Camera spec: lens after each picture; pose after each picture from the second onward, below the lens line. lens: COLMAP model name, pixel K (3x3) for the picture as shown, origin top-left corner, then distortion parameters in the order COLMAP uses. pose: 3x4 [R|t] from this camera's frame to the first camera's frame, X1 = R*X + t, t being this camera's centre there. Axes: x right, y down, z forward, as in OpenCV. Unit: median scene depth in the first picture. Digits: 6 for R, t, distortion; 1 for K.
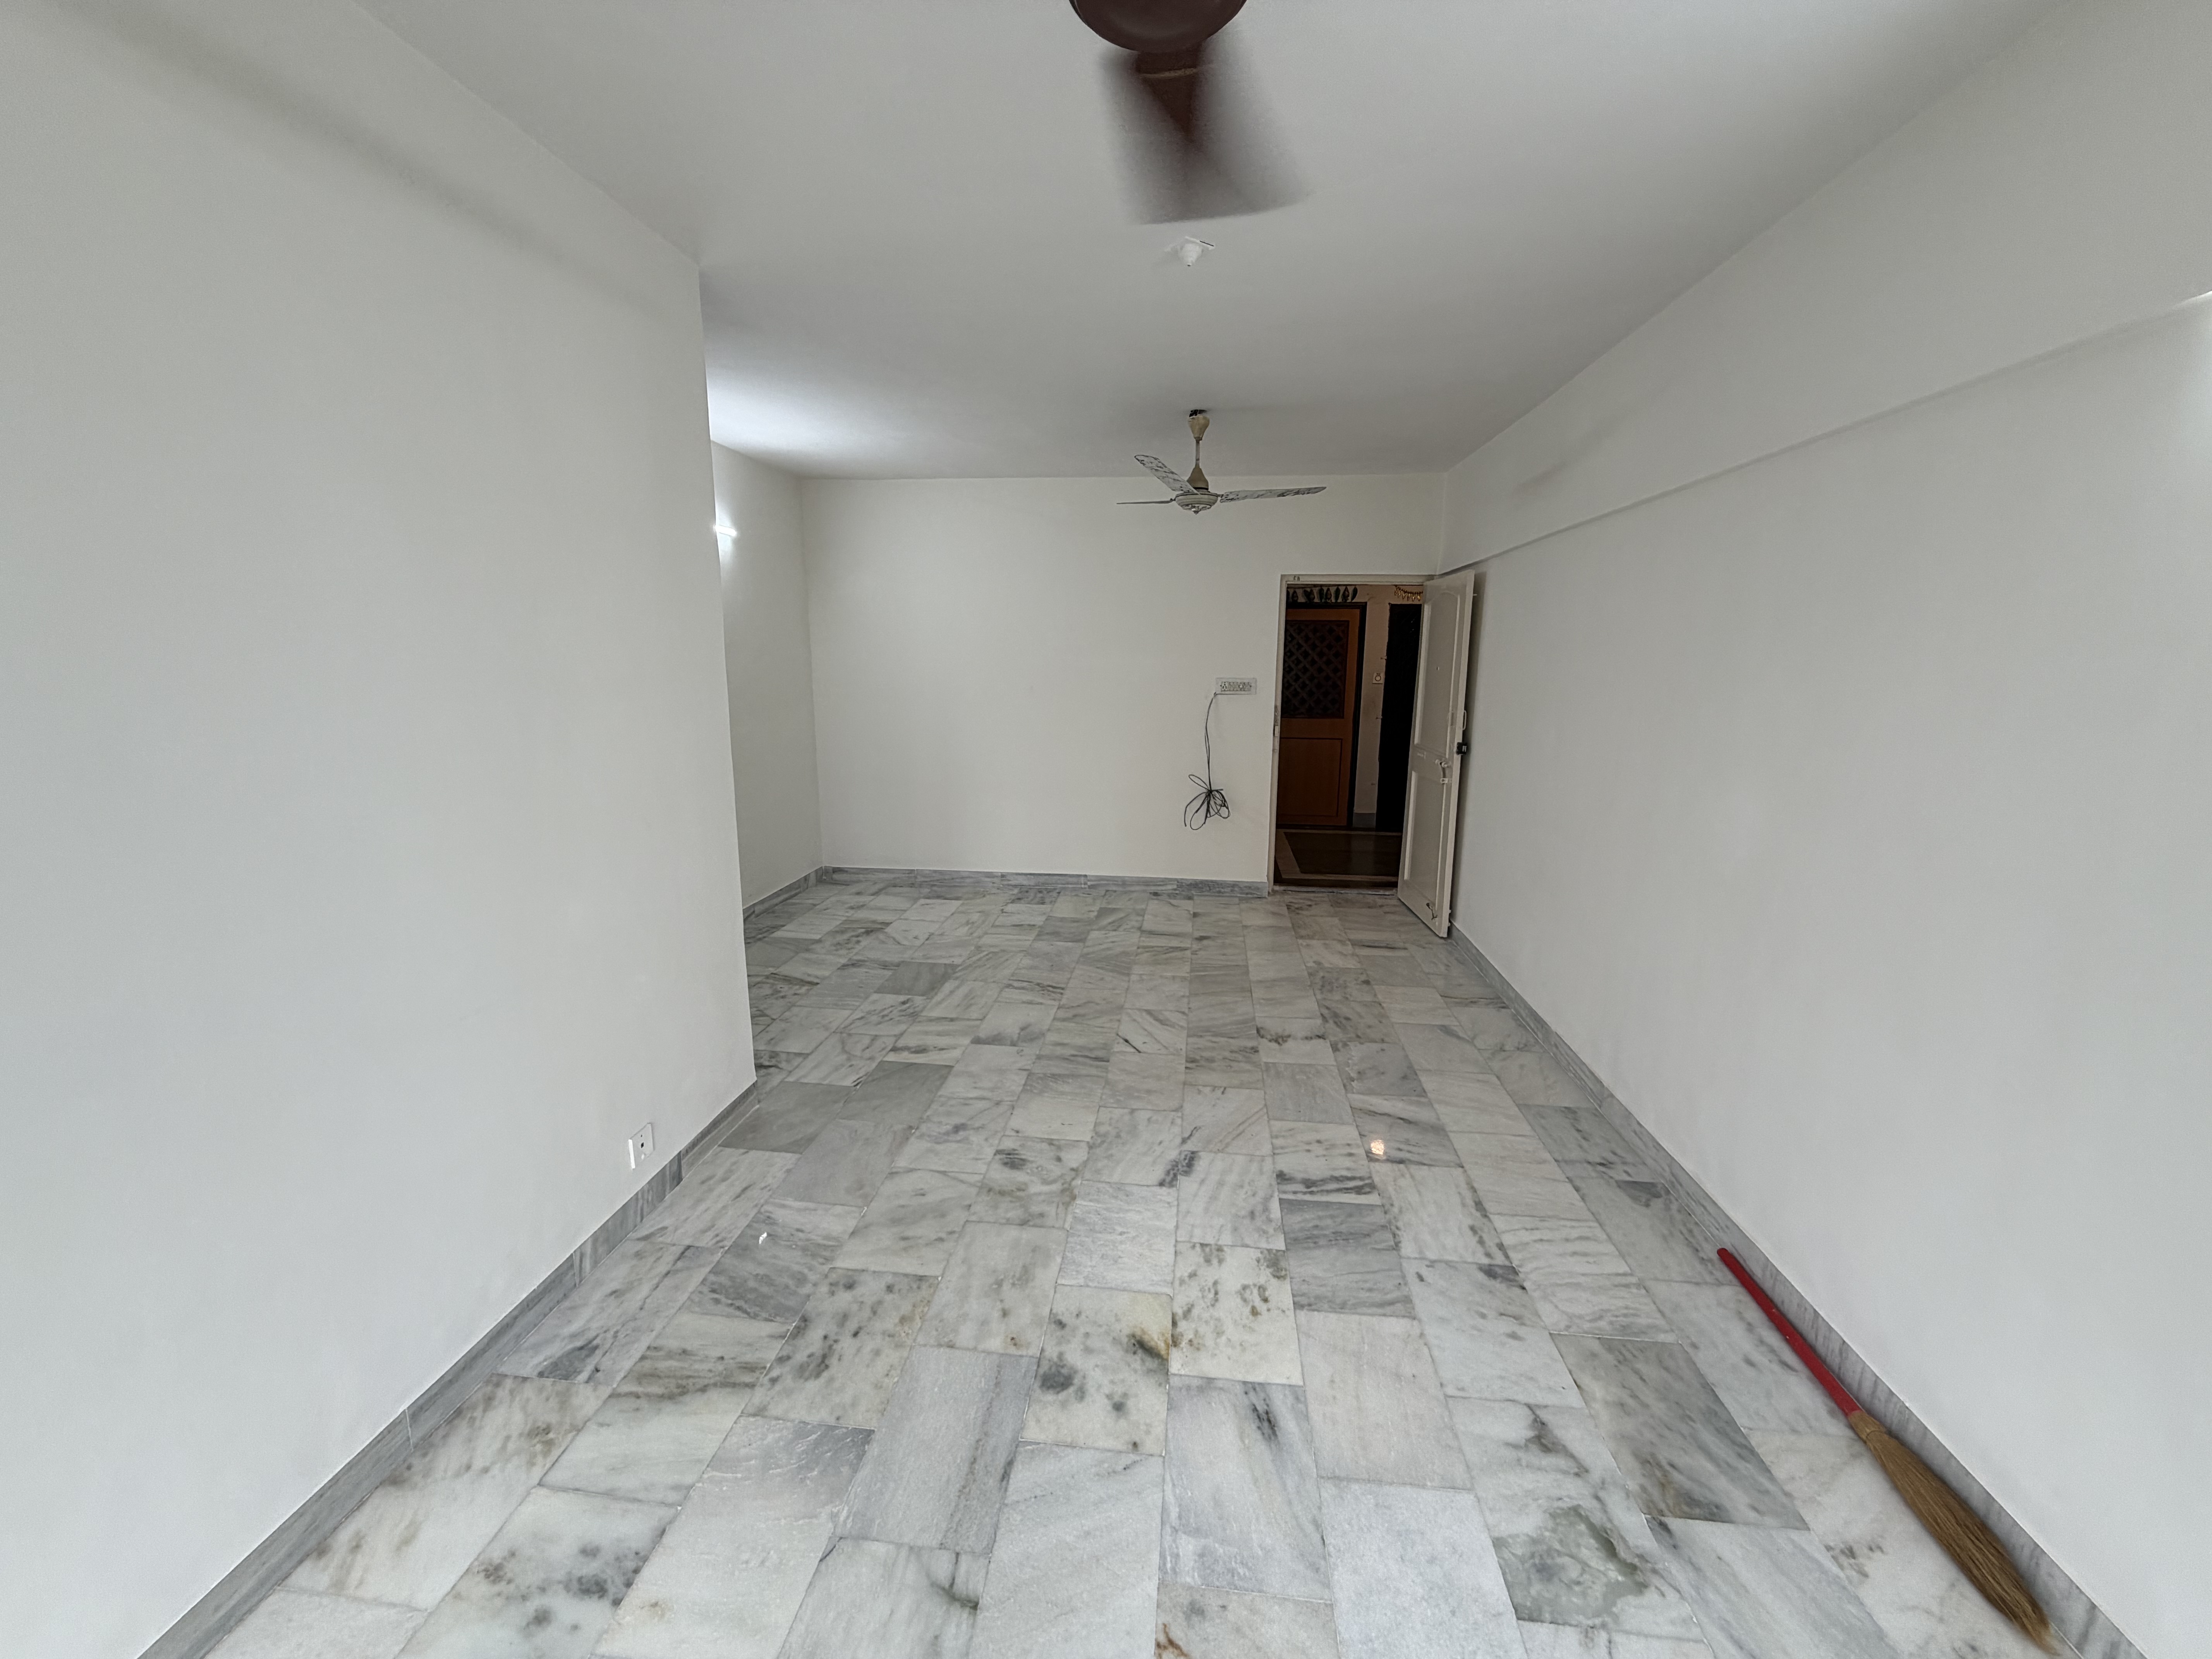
lens RADIAL K [[878.5, 0, 1101.7], [0, 878.5, 826.3], [0, 0, 1]] dist [0.000890, -0.000329]
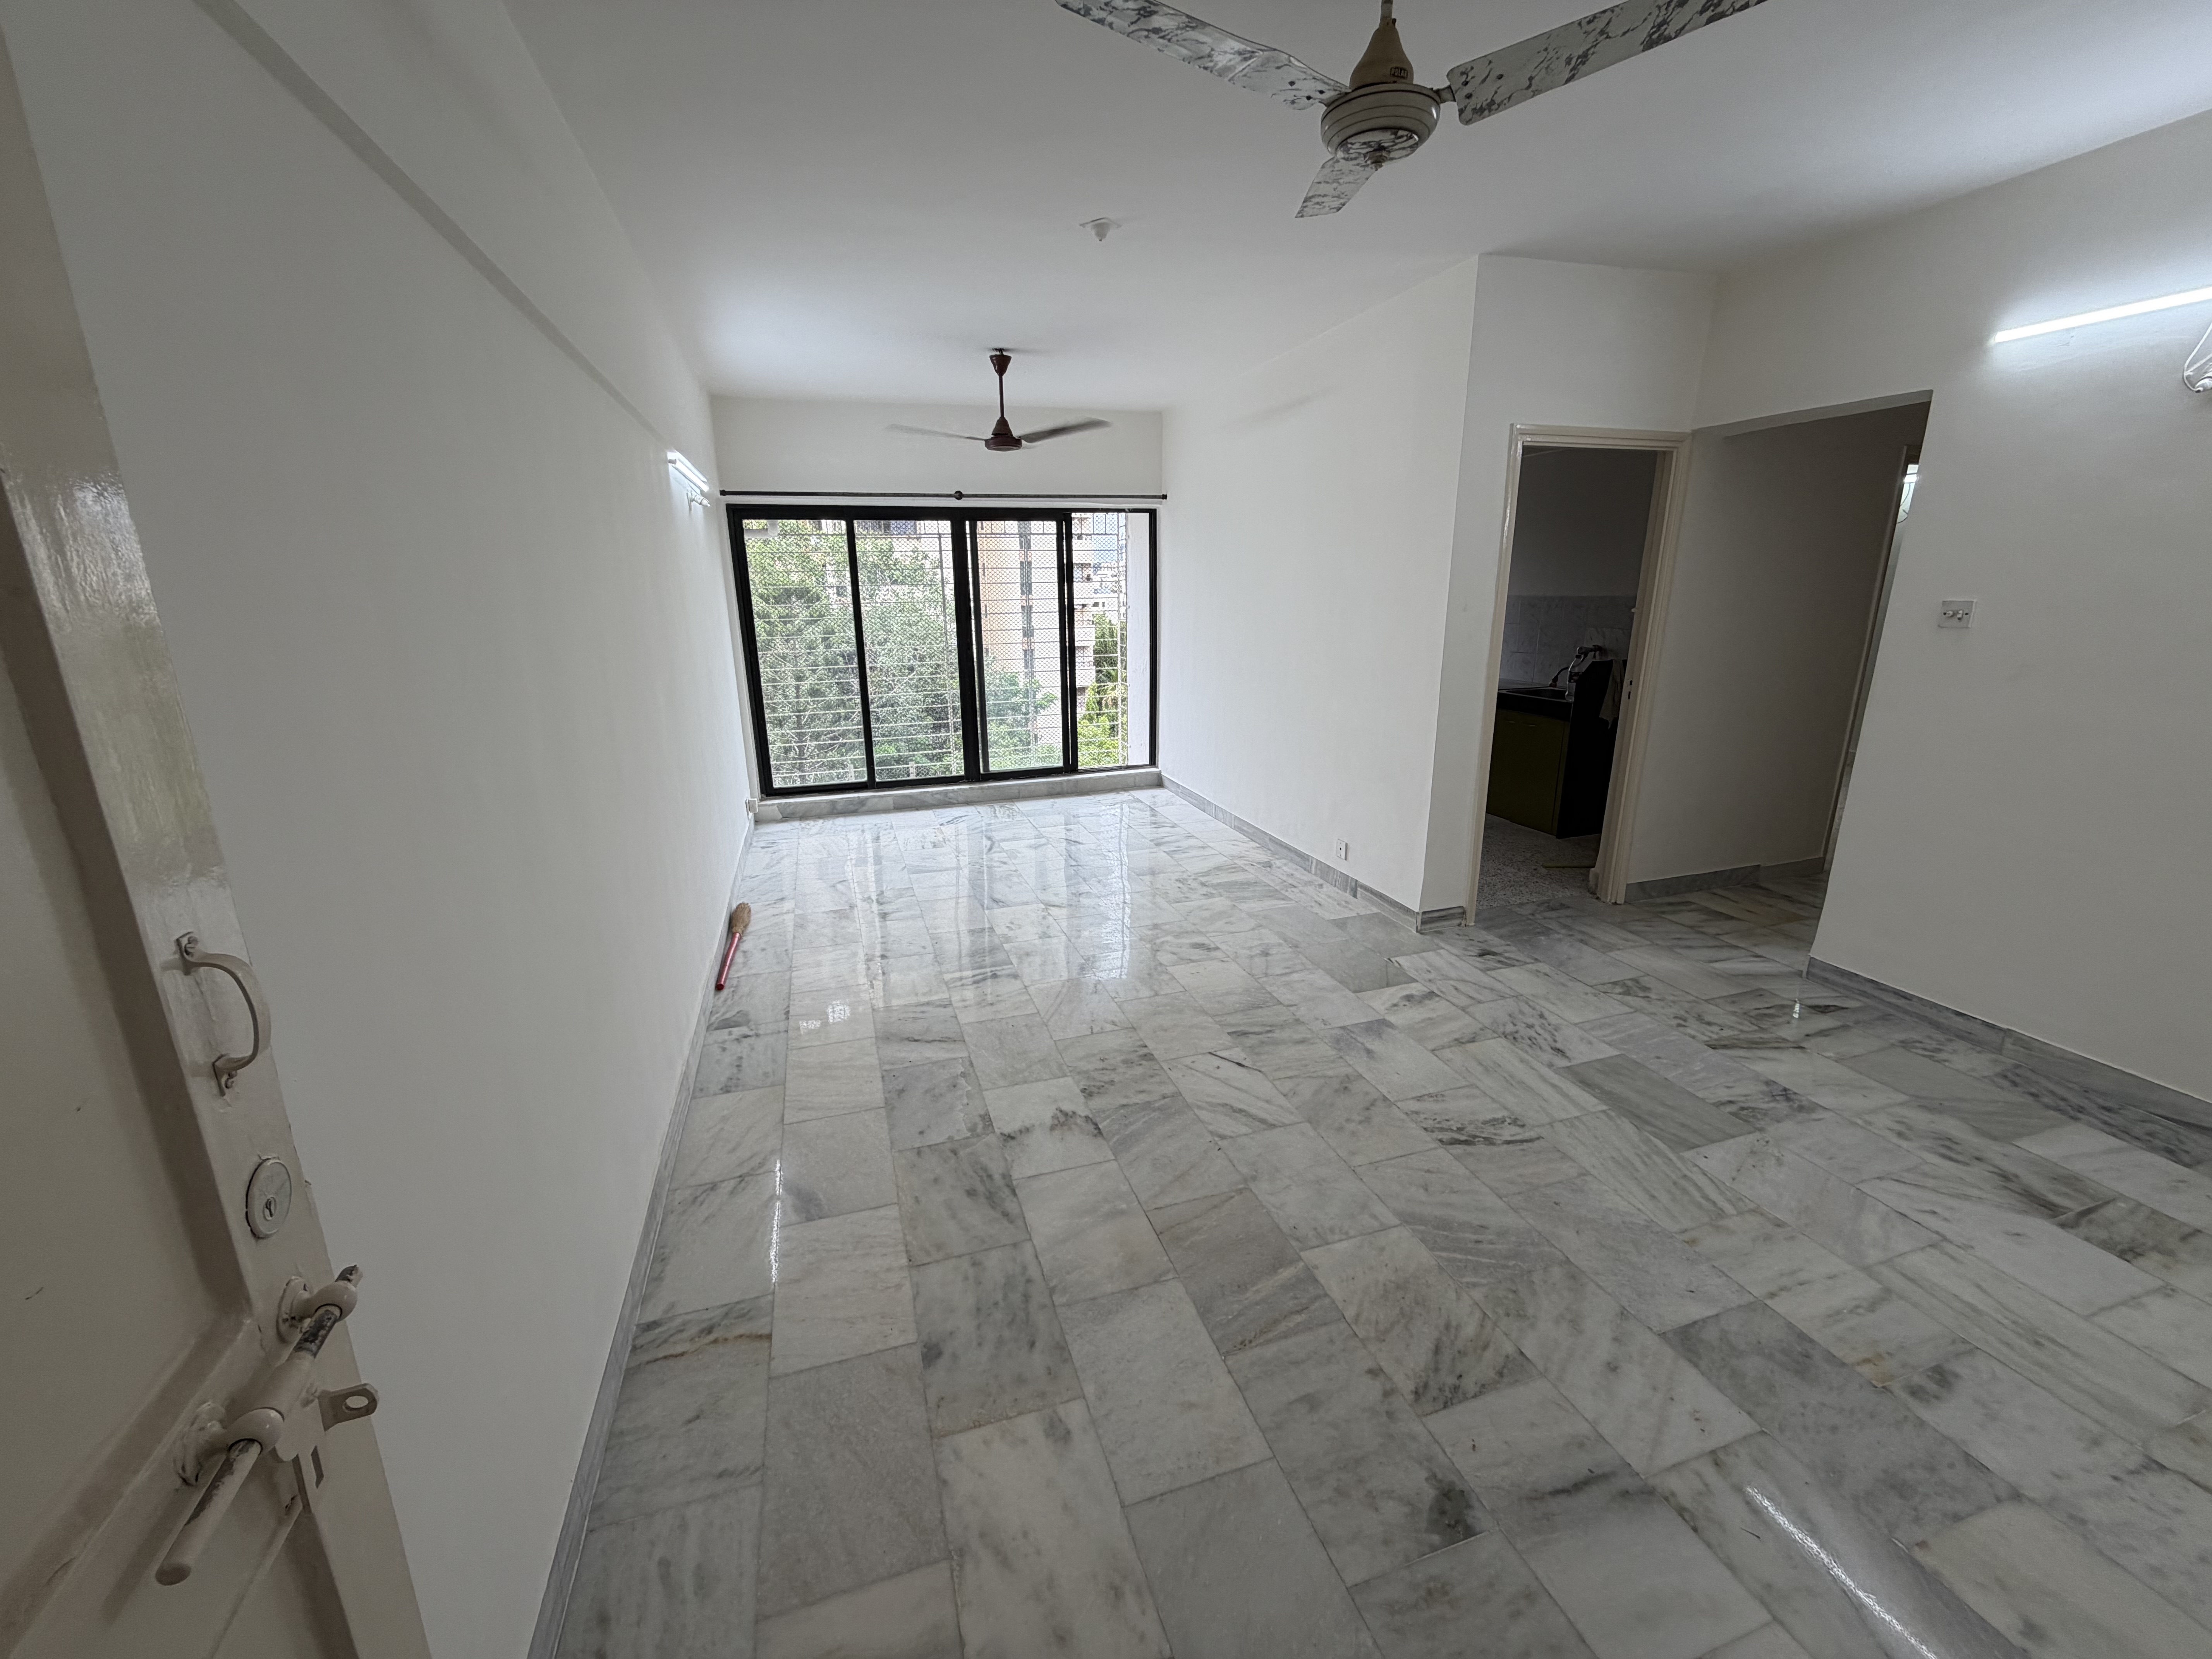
lens RADIAL K [[878.5, 0, 1101.7], [0, 878.5, 826.3], [0, 0, 1]] dist [0.000890, -0.000329]
pose [[-0.910726, 0.113333, -0.397157, 0.413573], [-0.071928, 0.903396, 0.422731, -0.264109], [0.406699, 0.413559, -0.814595, 1.437818]]
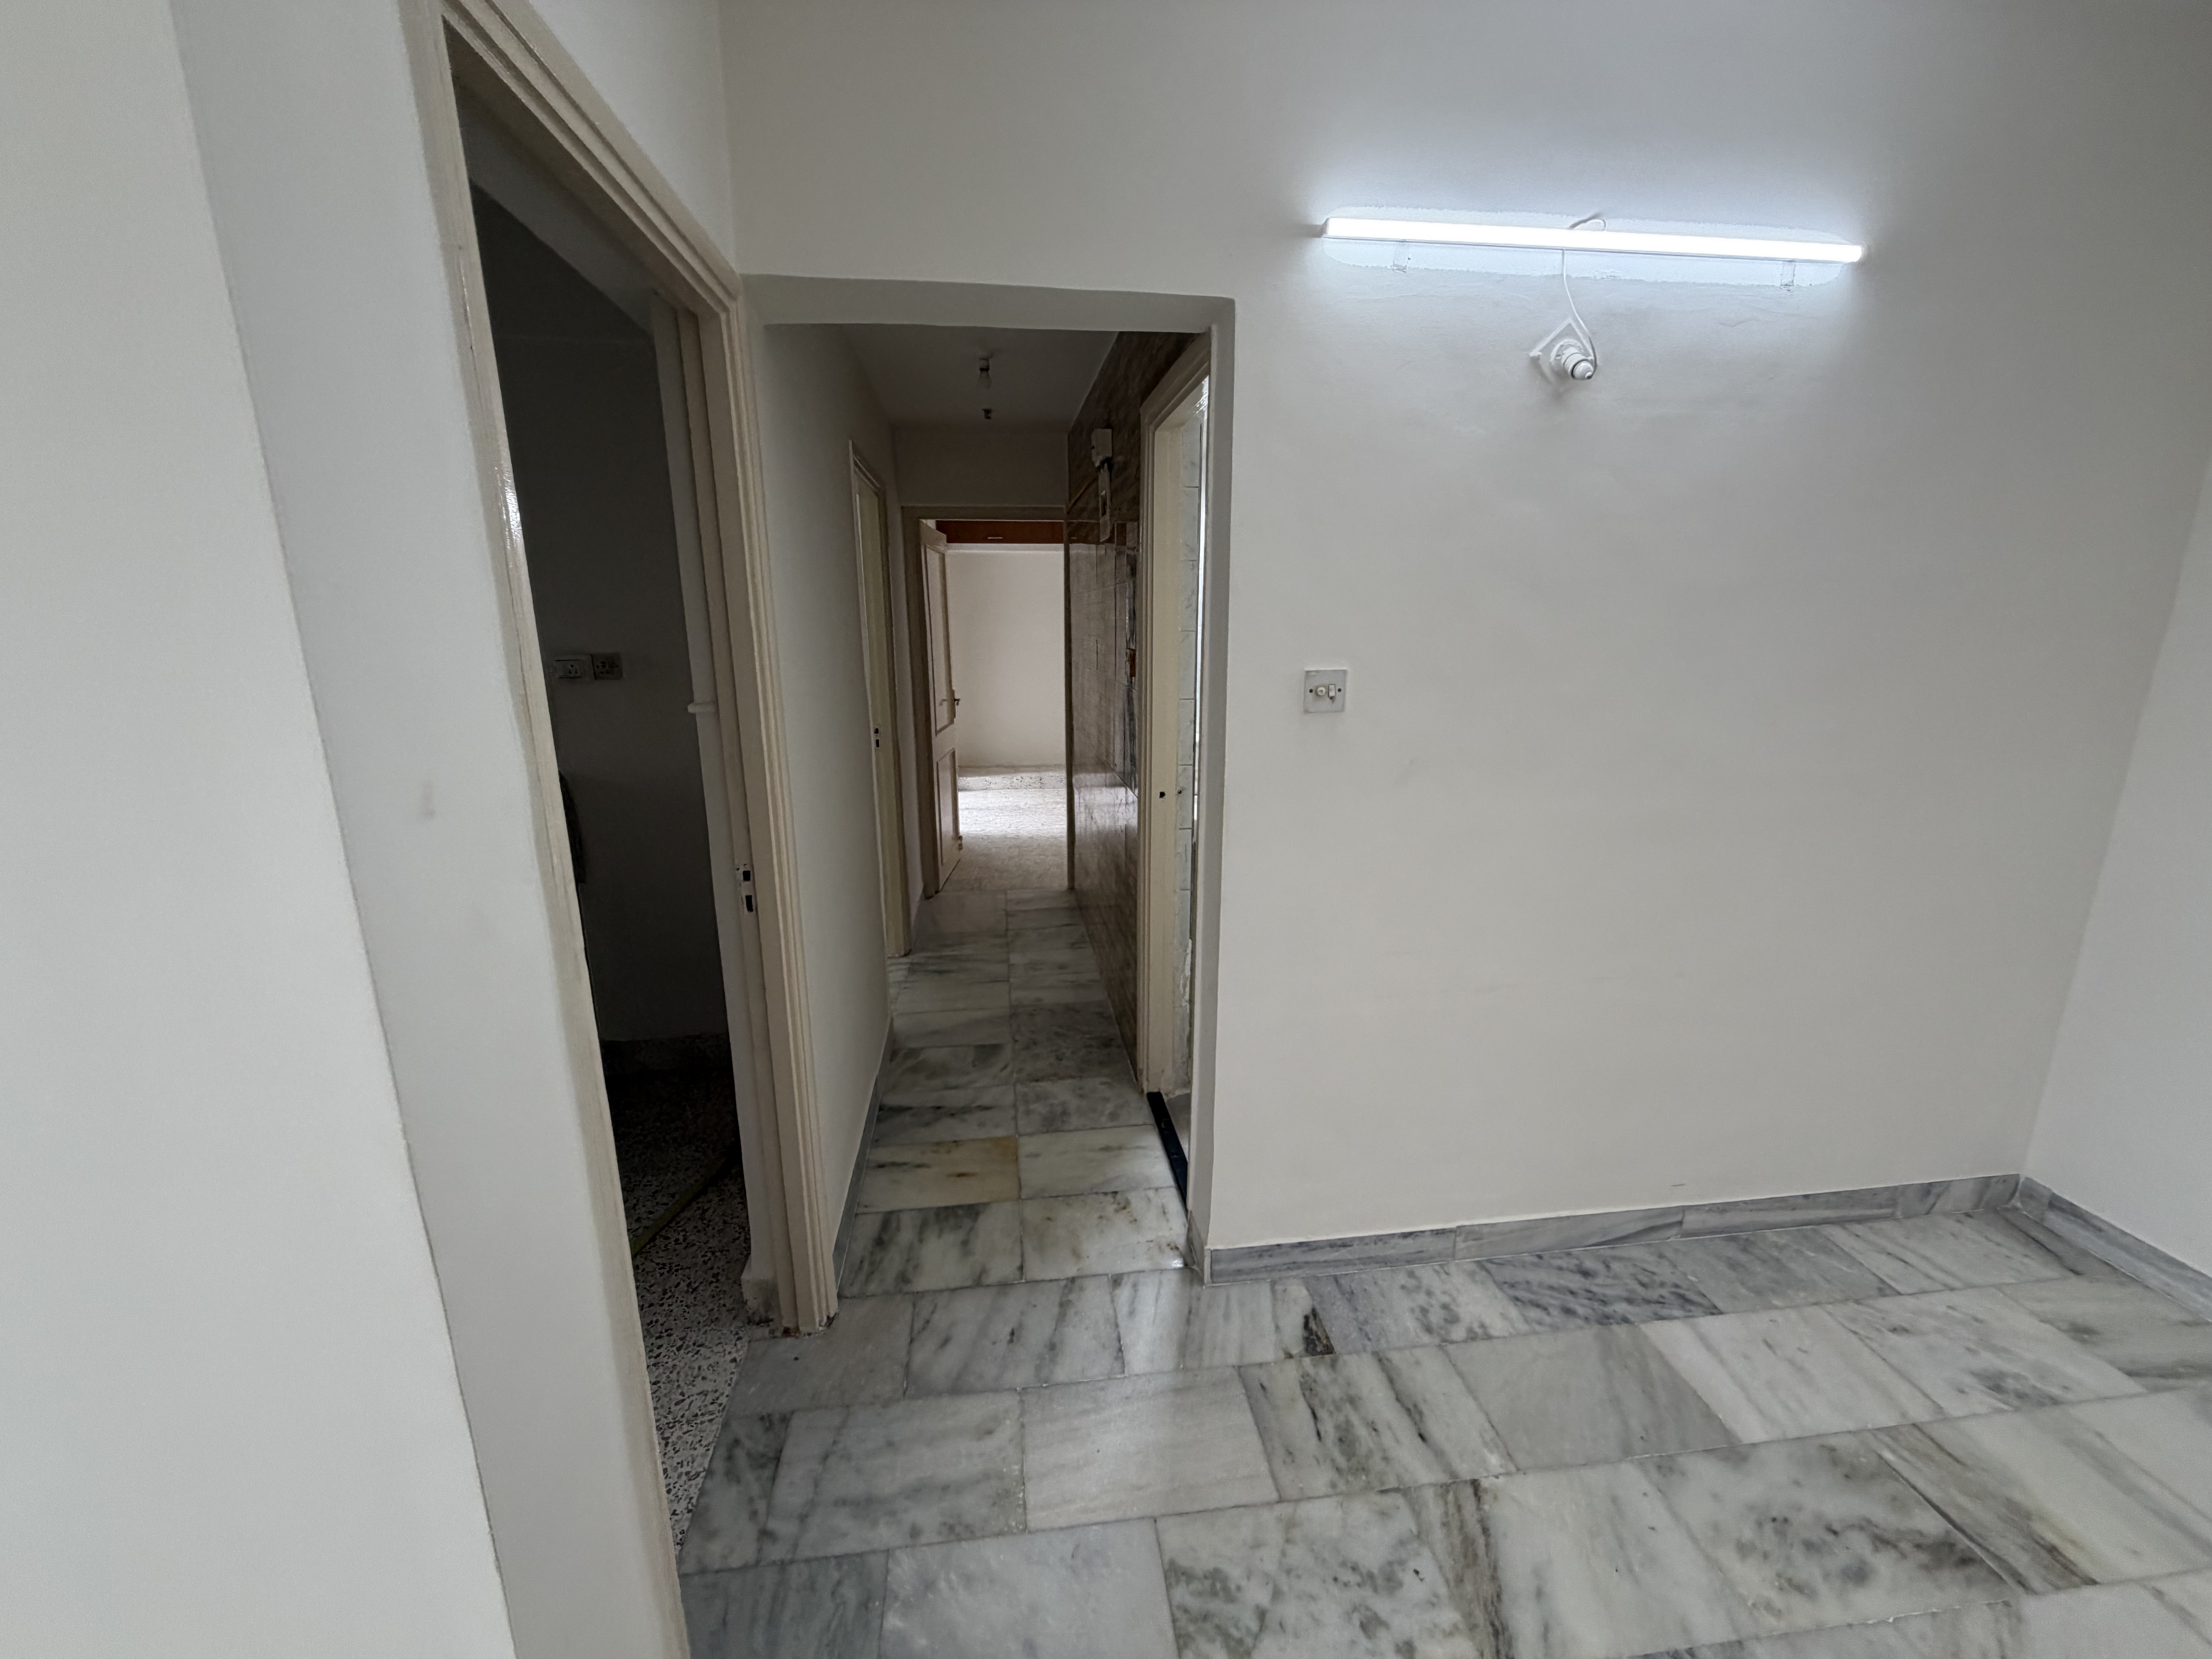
lens RADIAL K [[878.5, 0, 1101.7], [0, 878.5, 826.3], [0, 0, 1]] dist [0.000890, -0.000329]
pose [[0.236163, 0.215673, -0.947477, -0.140351], [-0.176825, 0.968316, 0.176342, -0.154278], [0.955489, 0.125892, 0.266817, 0.820331]]
